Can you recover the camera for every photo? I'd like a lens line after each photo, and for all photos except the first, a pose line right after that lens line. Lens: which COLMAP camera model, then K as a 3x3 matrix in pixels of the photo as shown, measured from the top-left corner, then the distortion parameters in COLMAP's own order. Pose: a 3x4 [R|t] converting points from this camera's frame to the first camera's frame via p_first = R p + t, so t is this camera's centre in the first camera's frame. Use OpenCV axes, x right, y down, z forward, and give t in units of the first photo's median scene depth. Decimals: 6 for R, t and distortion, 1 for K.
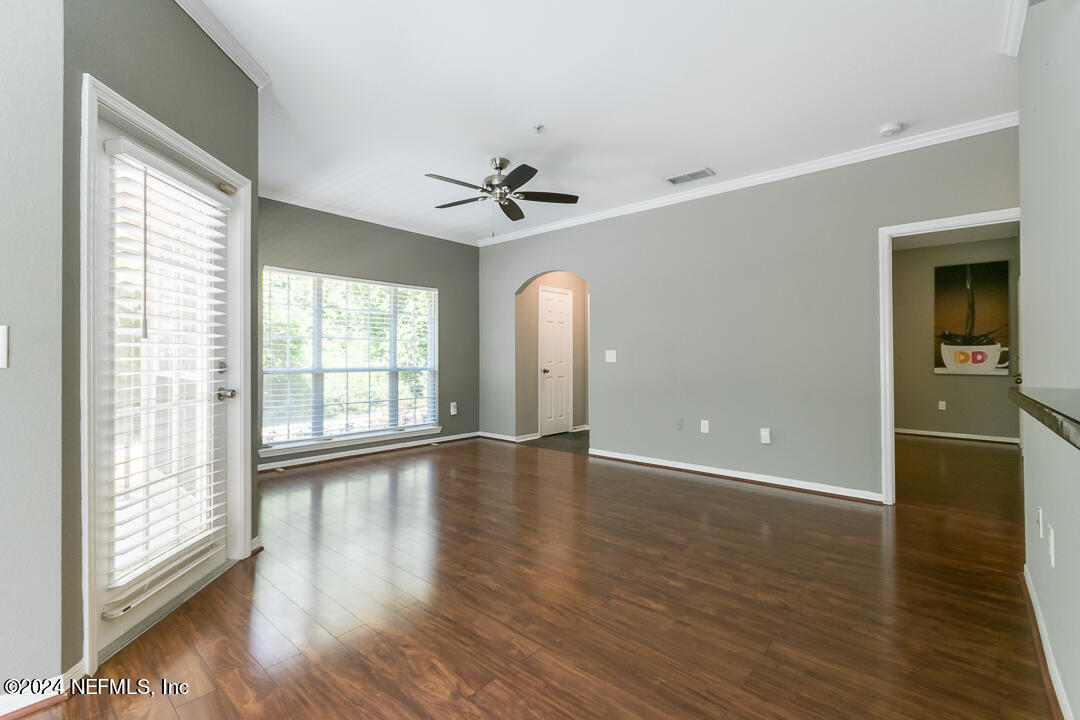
lens RADIAL K [[473.0, 0, 545.1], [0, 473.0, 357.5], [0, 0, 1]] dist [0.000819, -0.000196]
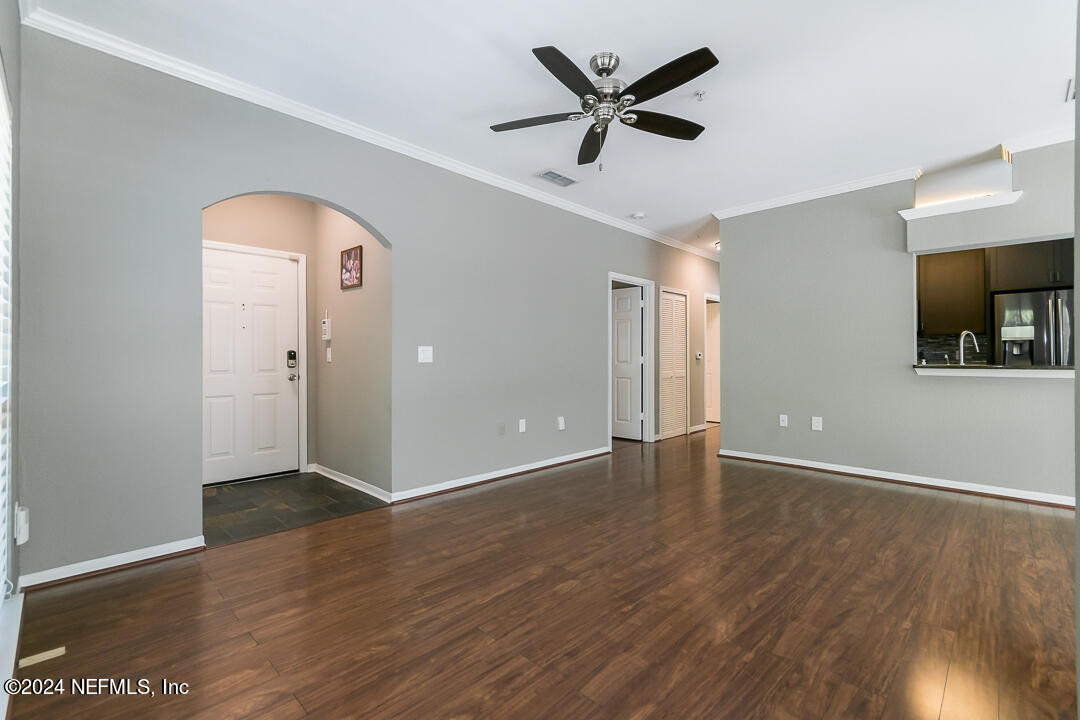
lens RADIAL K [[473.0, 0, 545.1], [0, 473.0, 357.5], [0, 0, 1]] dist [0.000819, -0.000196]
pose [[0.053423, 0.002333, 0.998569, -0.855942], [-0.000178, 0.999997, -0.002327, 0.005534], [-0.998572, -0.000054, 0.053424, 1.164188]]
